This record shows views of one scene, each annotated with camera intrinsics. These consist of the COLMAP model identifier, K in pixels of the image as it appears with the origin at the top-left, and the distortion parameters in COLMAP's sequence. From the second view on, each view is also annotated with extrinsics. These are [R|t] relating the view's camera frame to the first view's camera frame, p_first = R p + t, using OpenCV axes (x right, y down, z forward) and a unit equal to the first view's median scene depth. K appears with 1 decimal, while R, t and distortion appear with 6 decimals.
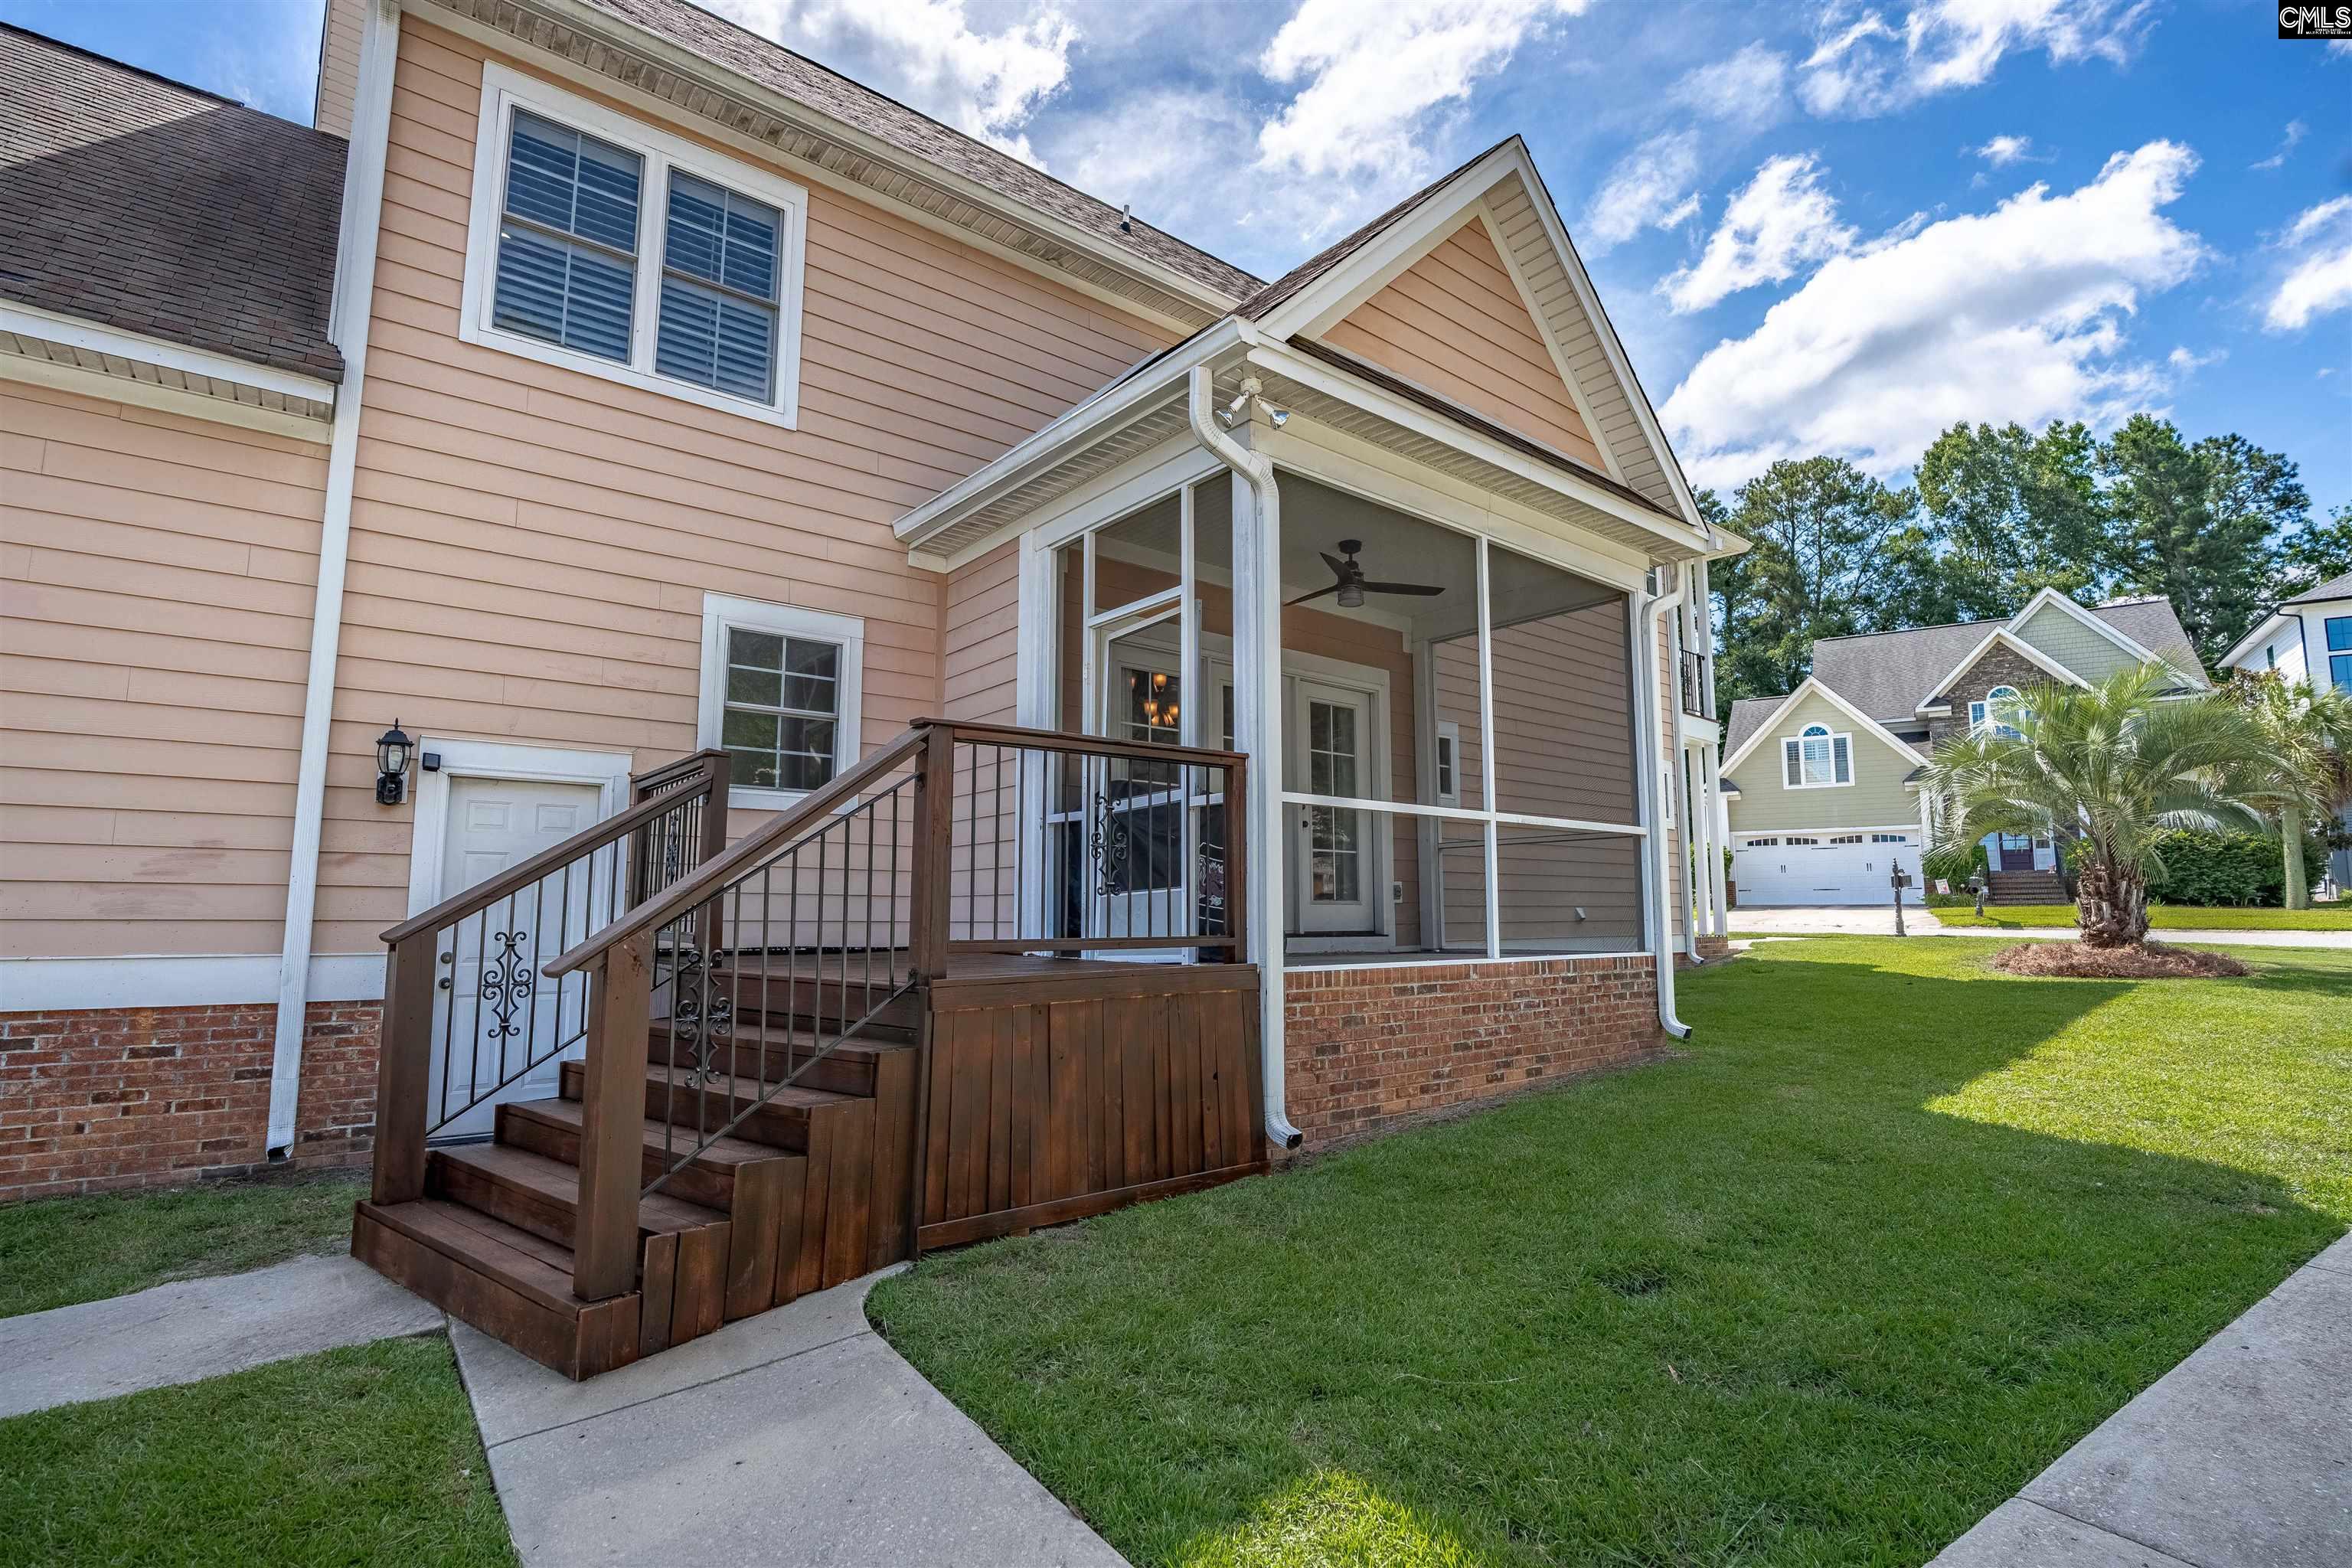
lens RADIAL K [[1122.2, 0, 1190.7], [0, 1122.2, 782.1], [0, 0, 1]] dist [-0.062705, 0.025501]
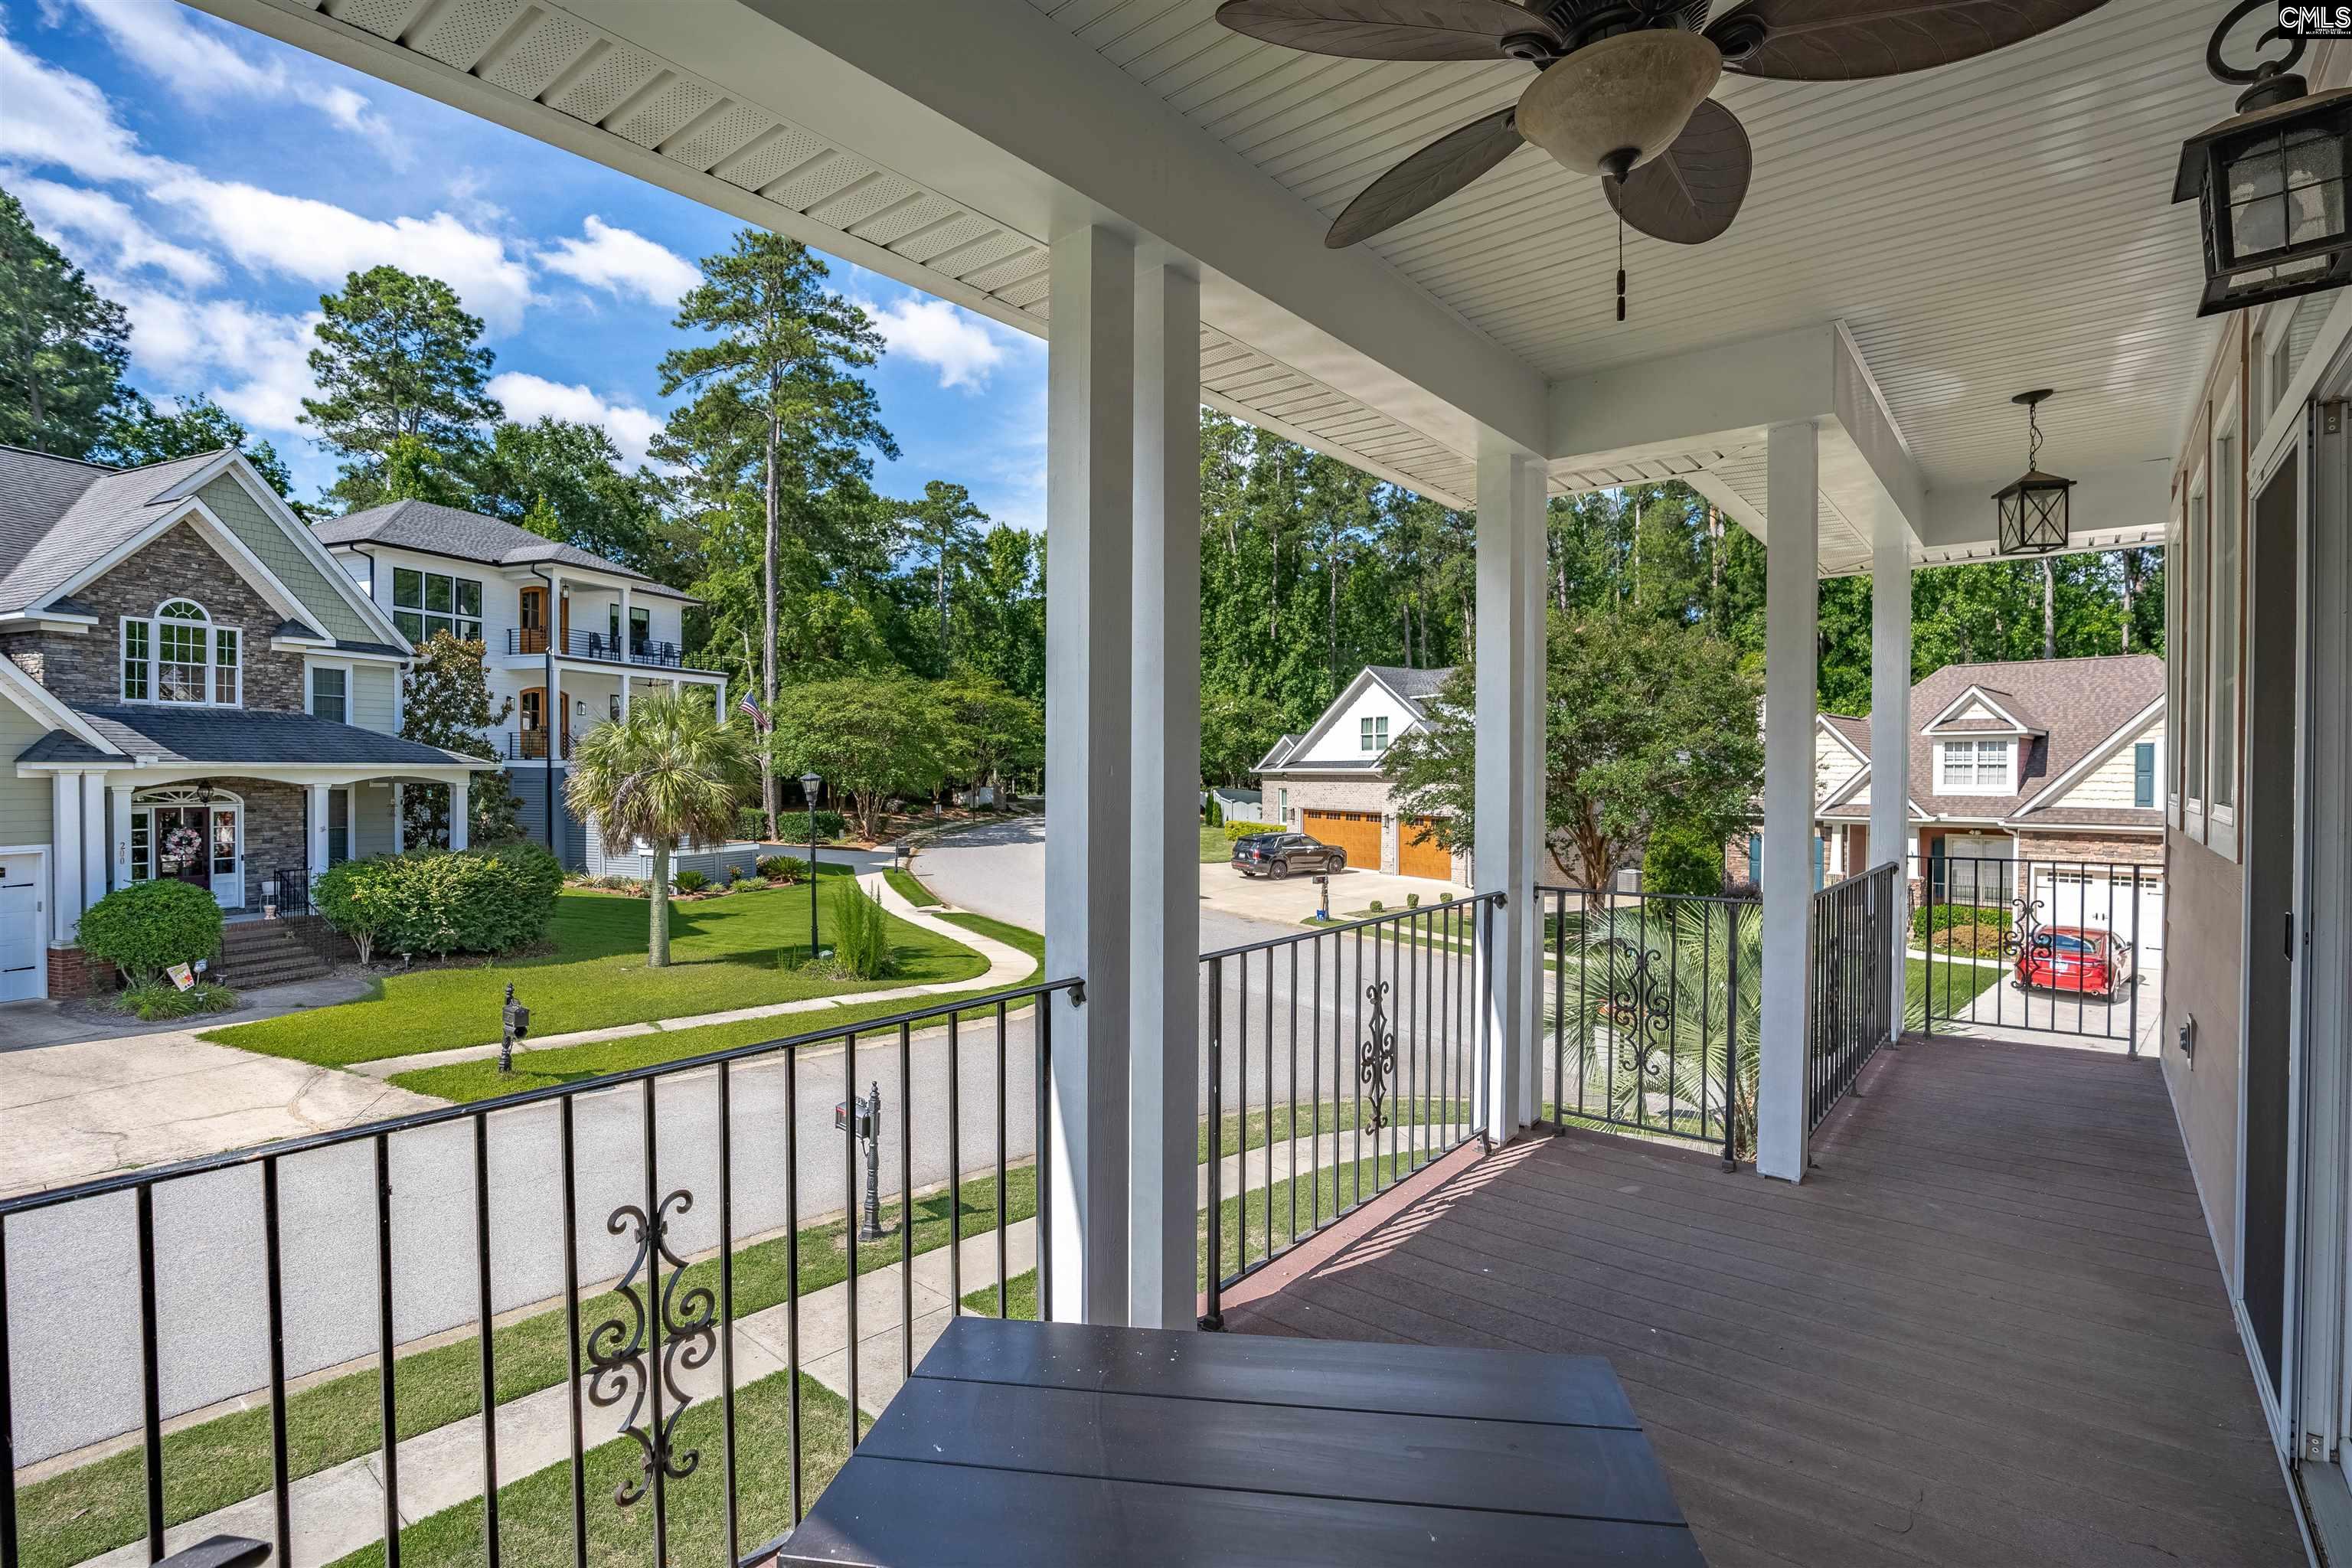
lens RADIAL K [[1122.2, 0, 1190.7], [0, 1122.2, 782.1], [0, 0, 1]] dist [-0.062705, 0.025501]
pose [[-0.207093, -0.009008, 0.978280, 0.297433], [-0.113439, 0.993434, -0.014866, -0.199260], [-0.971722, -0.114054, -0.206755, 2.695137]]
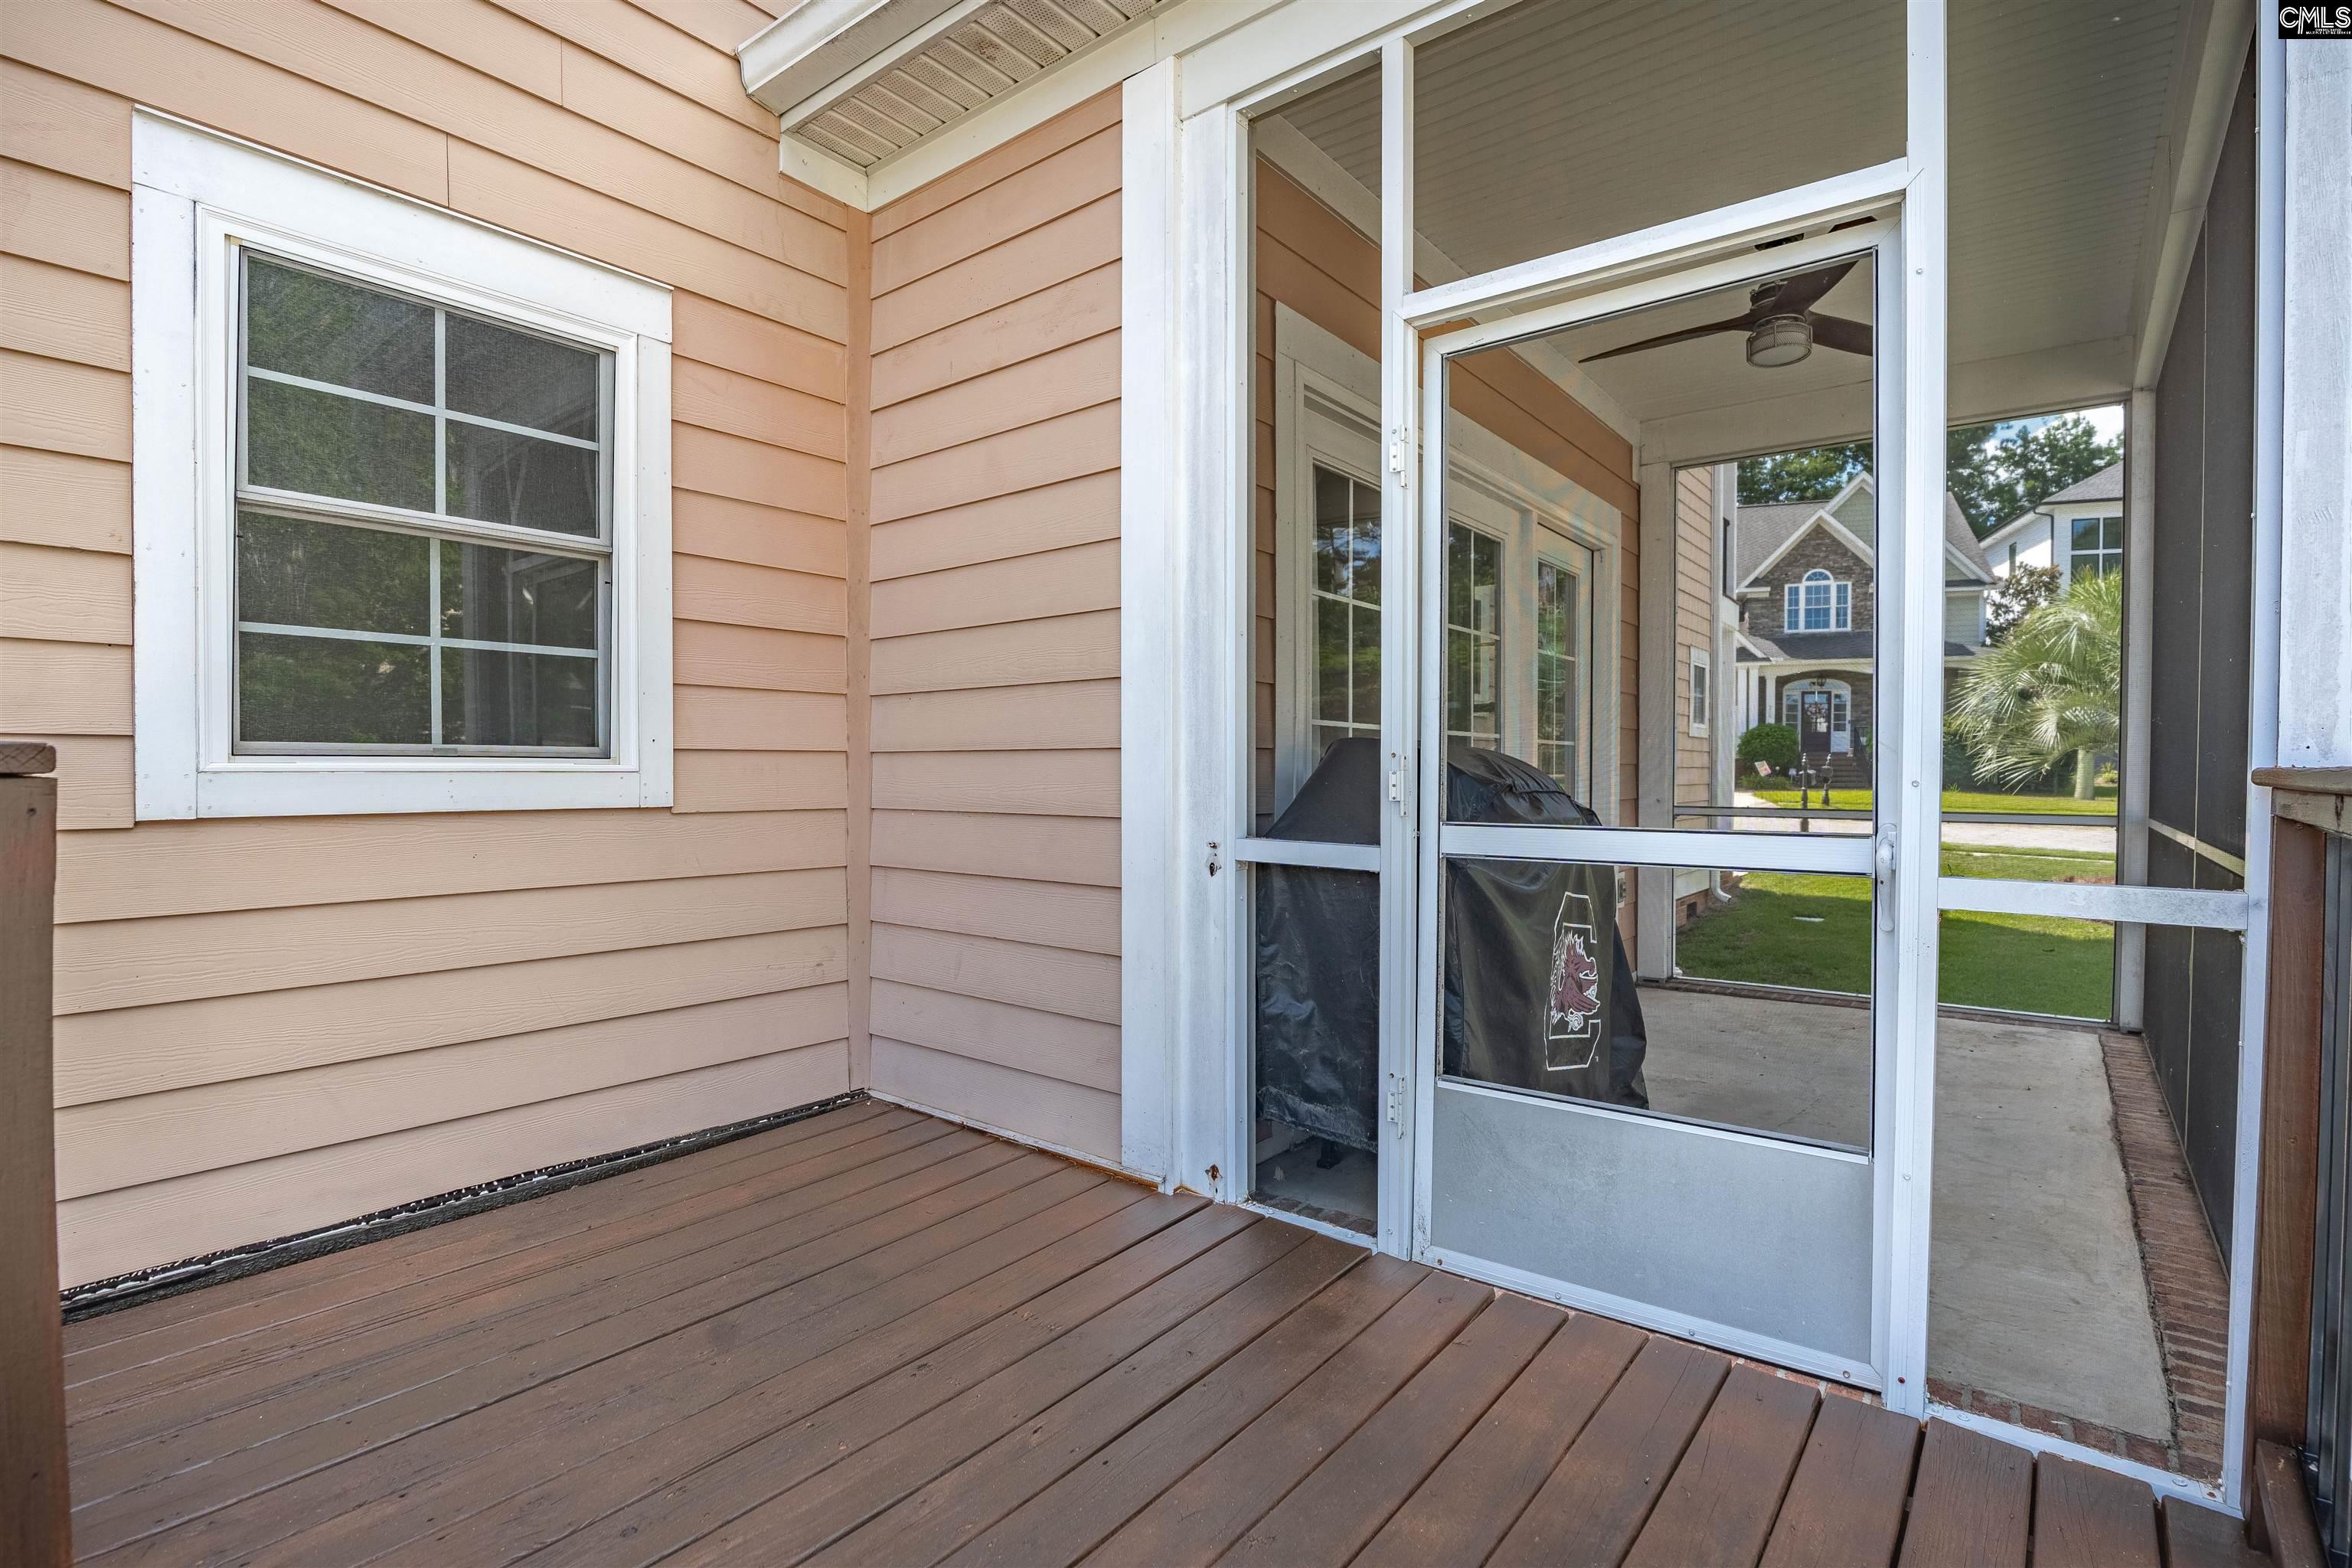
lens RADIAL K [[1103.9, 0, 1176.0], [0, 1103.9, 784.0], [0, 0, 1]] dist [-0.025901, -0.000256]
pose [[0.978090, 0.001730, 0.208175, -0.194513], [-0.029674, 0.990914, 0.131186, -0.032004], [-0.206057, -0.134489, 0.969254, 0.560068]]
